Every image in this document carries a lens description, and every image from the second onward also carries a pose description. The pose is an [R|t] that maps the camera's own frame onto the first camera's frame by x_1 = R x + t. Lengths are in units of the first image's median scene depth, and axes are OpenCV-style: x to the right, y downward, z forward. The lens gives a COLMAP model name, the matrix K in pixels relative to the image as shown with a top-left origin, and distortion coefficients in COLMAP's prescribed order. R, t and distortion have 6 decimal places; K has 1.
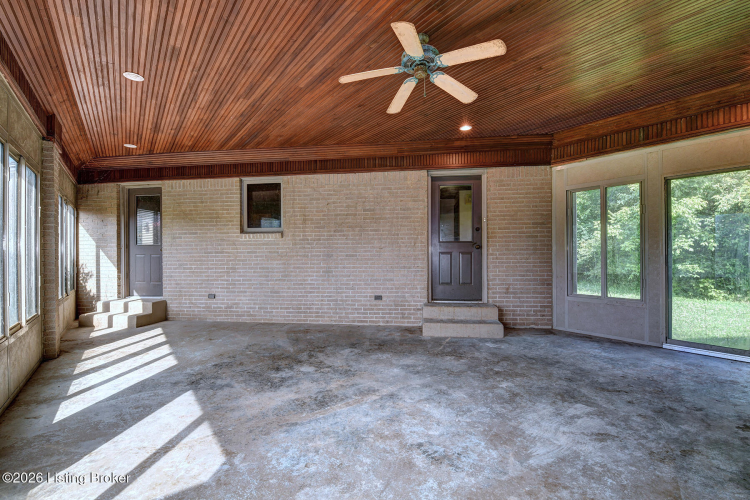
lens RADIAL K [[328.2, 0, 379.6], [0, 328.2, 253.6], [0, 0, 1]] dist [-0.015167, -0.001795]
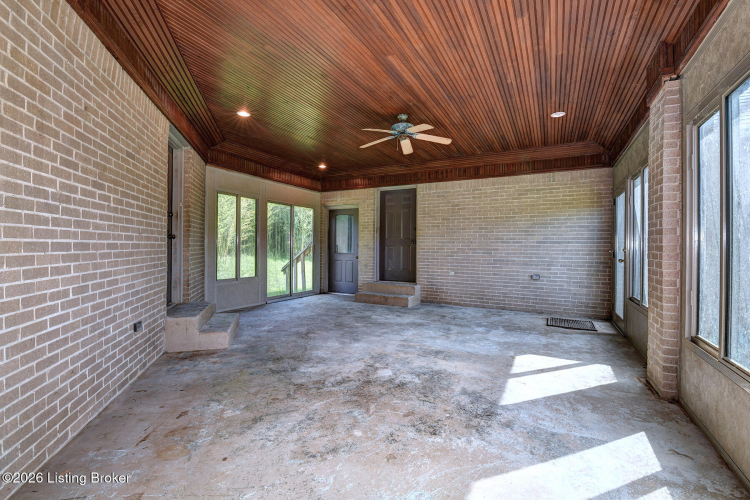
lens RADIAL K [[328.2, 0, 378.8], [0, 328.2, 248.1], [0, 0, 1]] dist [-0.015167, -0.001795]
pose [[-0.407601, -0.000170, 0.913160, -1.154231], [-0.006233, 0.999977, -0.002597, 0.011470], [-0.913139, -0.006751, -0.407592, 1.538244]]
